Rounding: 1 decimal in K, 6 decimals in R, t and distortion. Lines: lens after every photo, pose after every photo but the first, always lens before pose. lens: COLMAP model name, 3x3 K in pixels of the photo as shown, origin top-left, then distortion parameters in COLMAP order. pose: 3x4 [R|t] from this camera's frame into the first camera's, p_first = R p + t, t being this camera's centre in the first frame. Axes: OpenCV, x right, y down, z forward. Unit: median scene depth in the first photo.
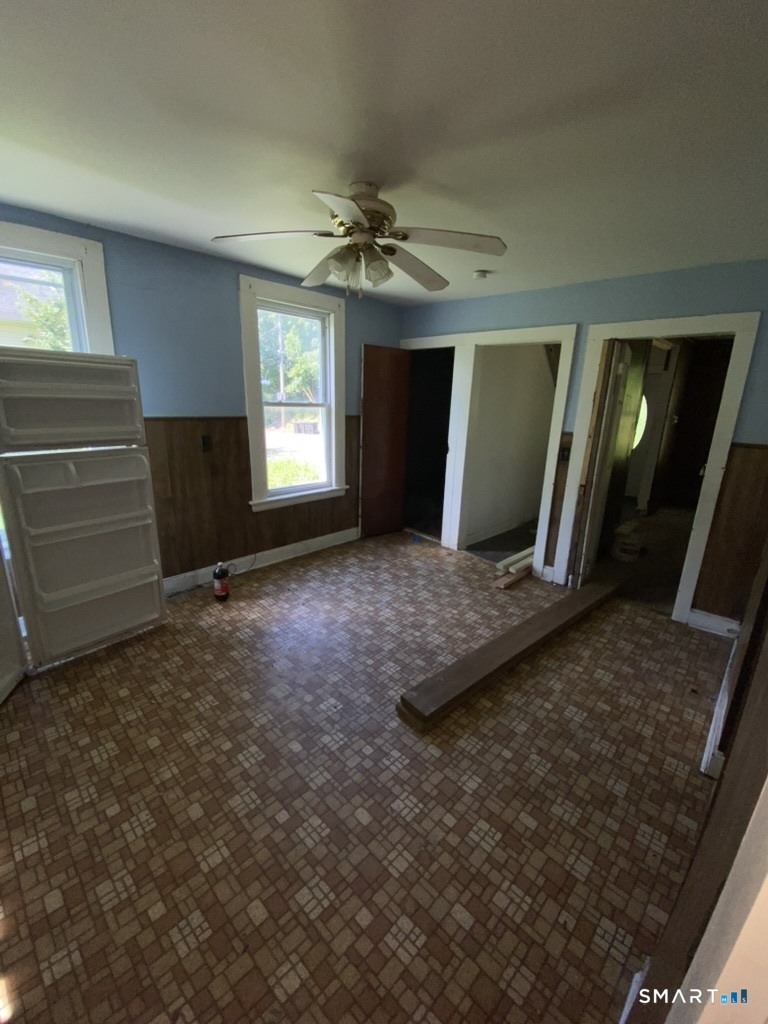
lens RADIAL K [[405.5, 0, 360.9], [0, 405.5, 515.6], [0, 0, 1]] dist [0.000756, -0.016010]
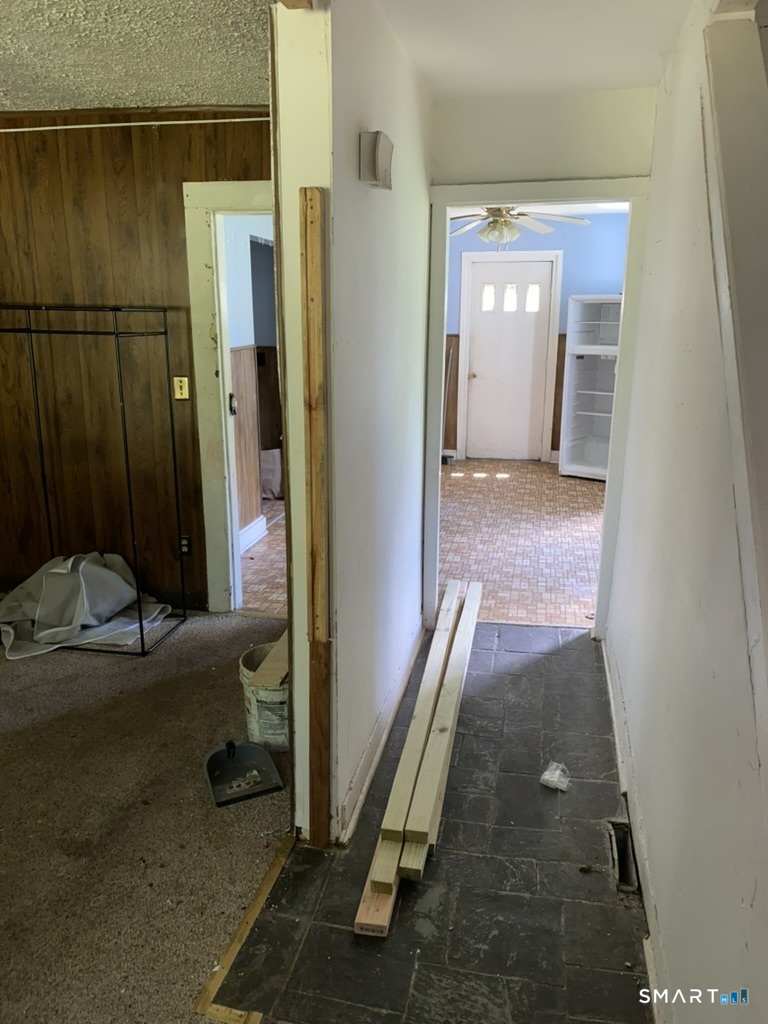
lens RADIAL K [[767.3, 0, 384.0], [0, 767.3, 512.0], [0, 0, 1]] dist [0.049468, 0.001987]
pose [[-0.819580, 0.117511, -0.560785, 1.265154], [-0.180292, 0.876133, 0.447086, -0.532685], [0.543860, 0.467528, -0.696875, 1.950458]]
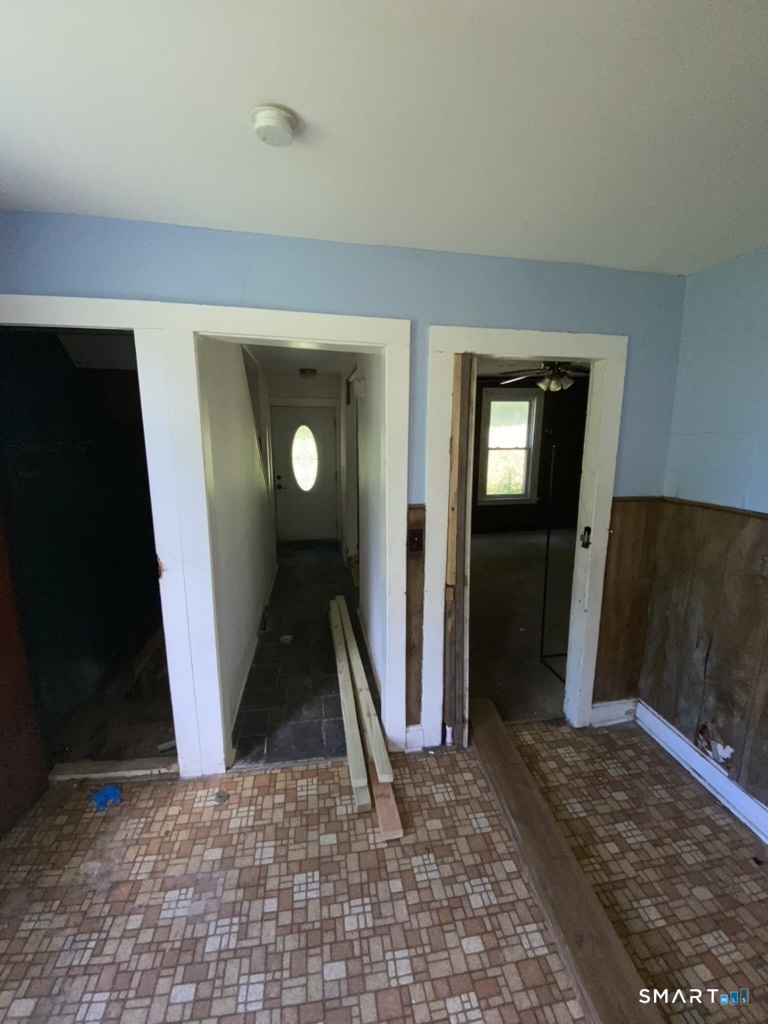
lens RADIAL K [[414.7, 0, 384.0], [0, 414.7, 512.0], [0, 0, 1]] dist [0.017840, -0.017836]
pose [[0.552502, -0.157552, 0.818486, -0.005141], [0.239568, 0.970555, 0.025108, -0.231571], [-0.798341, 0.182210, 0.573978, 0.727804]]
